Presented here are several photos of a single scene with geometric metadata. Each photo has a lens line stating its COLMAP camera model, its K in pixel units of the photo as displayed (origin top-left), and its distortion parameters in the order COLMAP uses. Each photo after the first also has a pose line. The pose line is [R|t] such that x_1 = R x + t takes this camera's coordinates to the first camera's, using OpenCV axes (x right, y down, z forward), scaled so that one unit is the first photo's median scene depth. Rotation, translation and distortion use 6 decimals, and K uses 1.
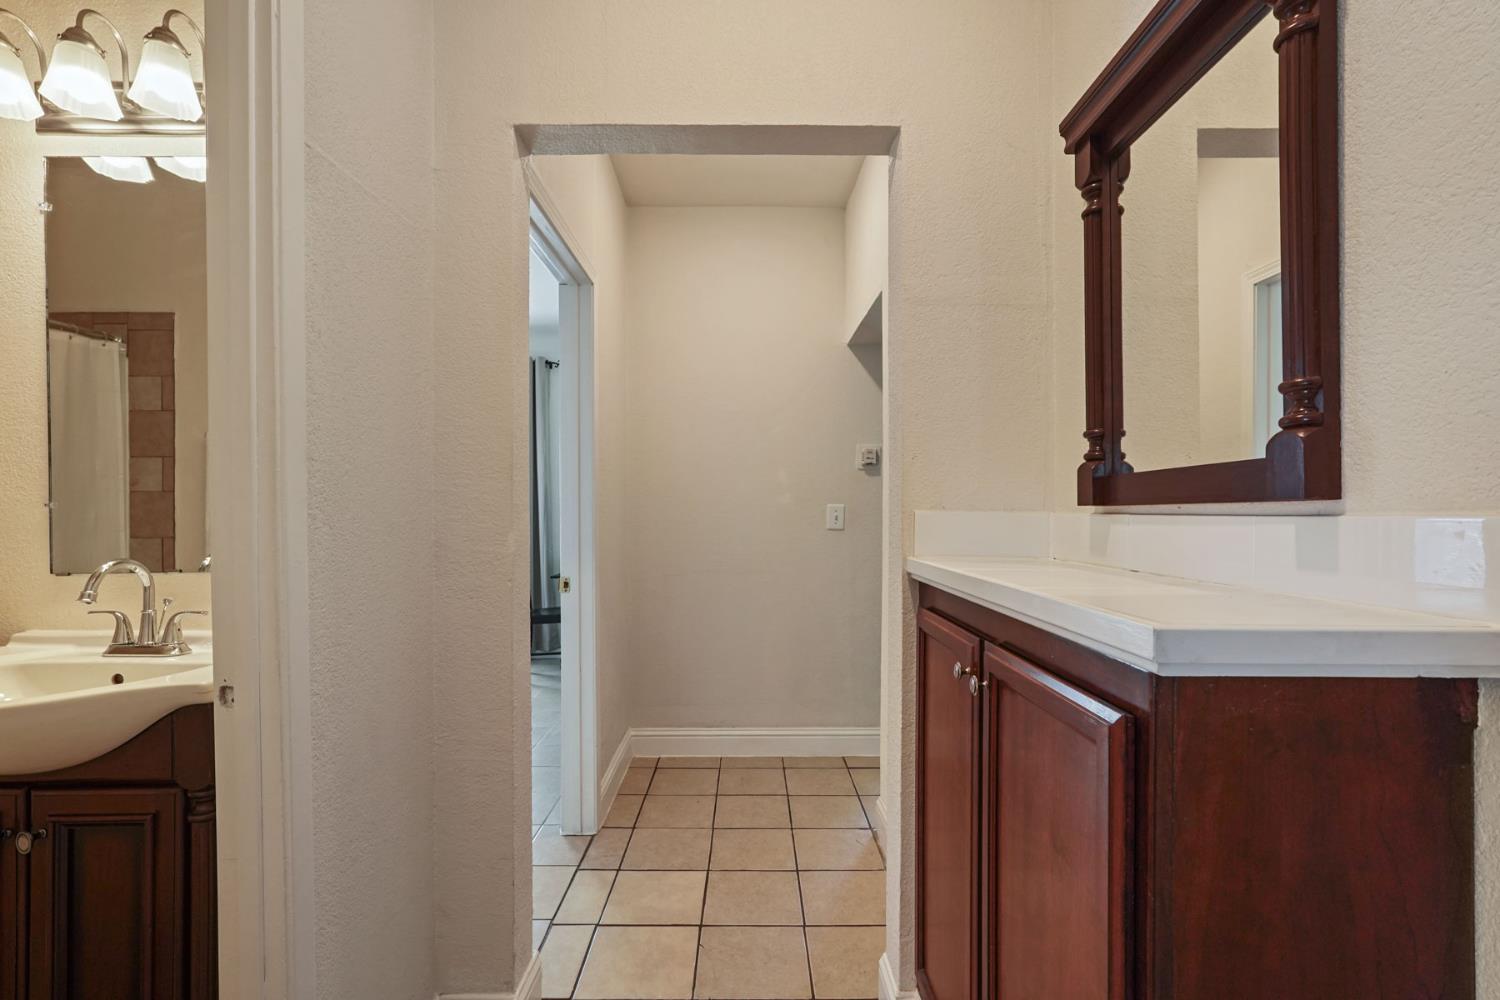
lens RADIAL K [[669.3, 0, 748.1], [0, 669.3, 509.5], [0, 0, 1]] dist [-0.008336, 0.005523]
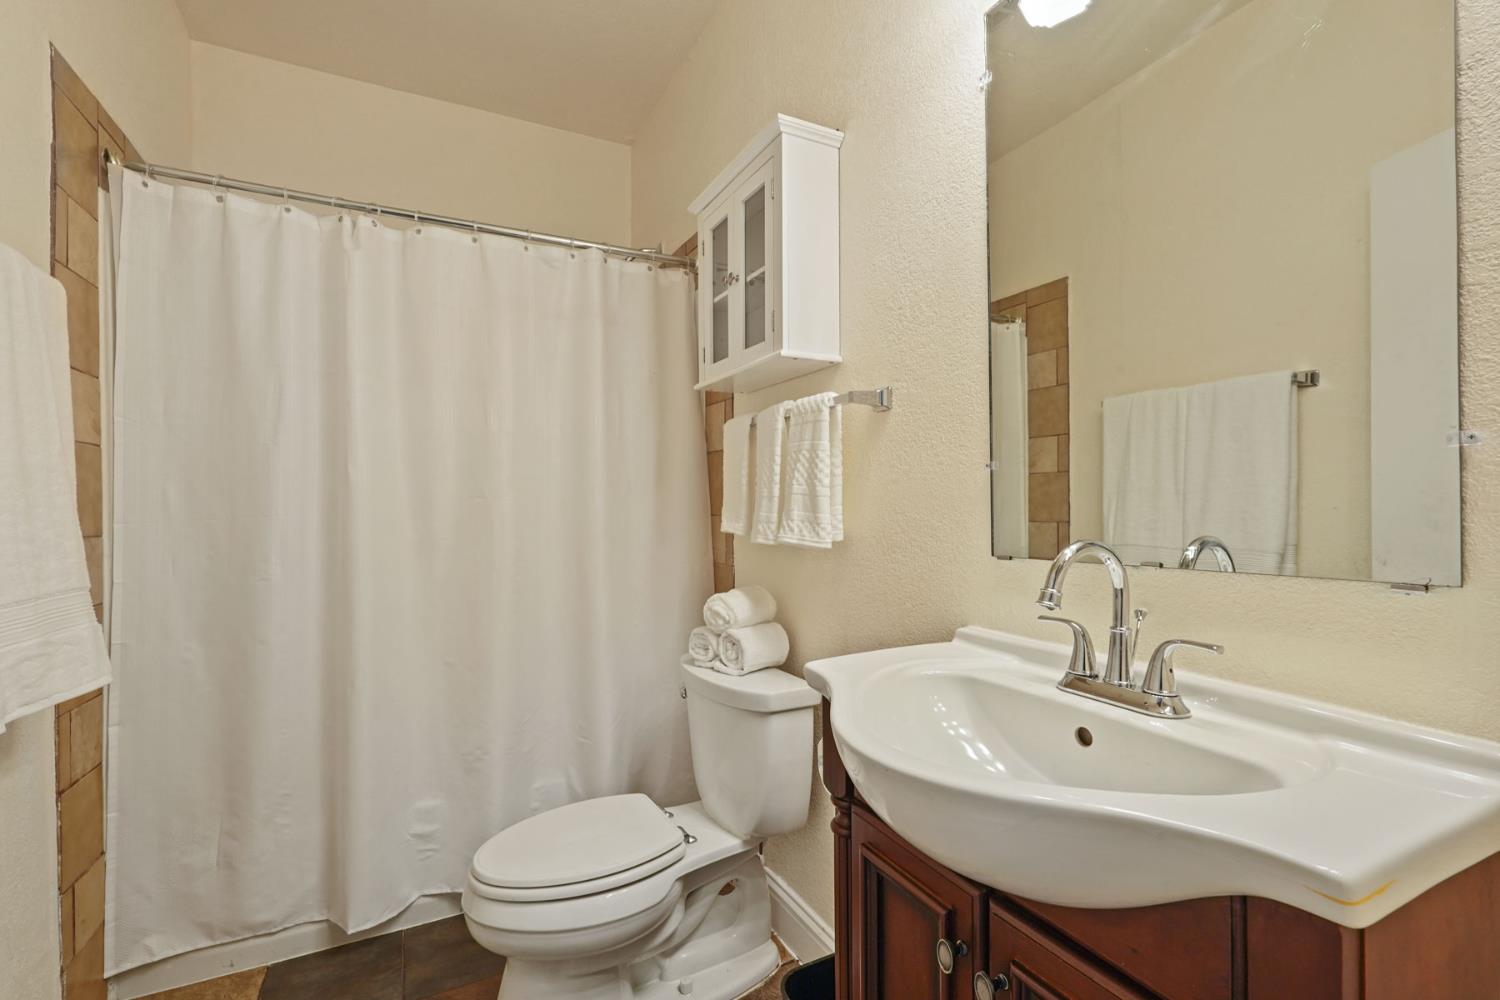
lens RADIAL K [[669.3, 0, 748.9], [0, 669.3, 504.8], [0, 0, 1]] dist [-0.008336, 0.005523]
pose [[0.446198, -0.002095, -0.894932, -0.483541], [0.001290, 0.999998, -0.001698, 0.038563], [0.894933, -0.000397, 0.446200, 0.409773]]
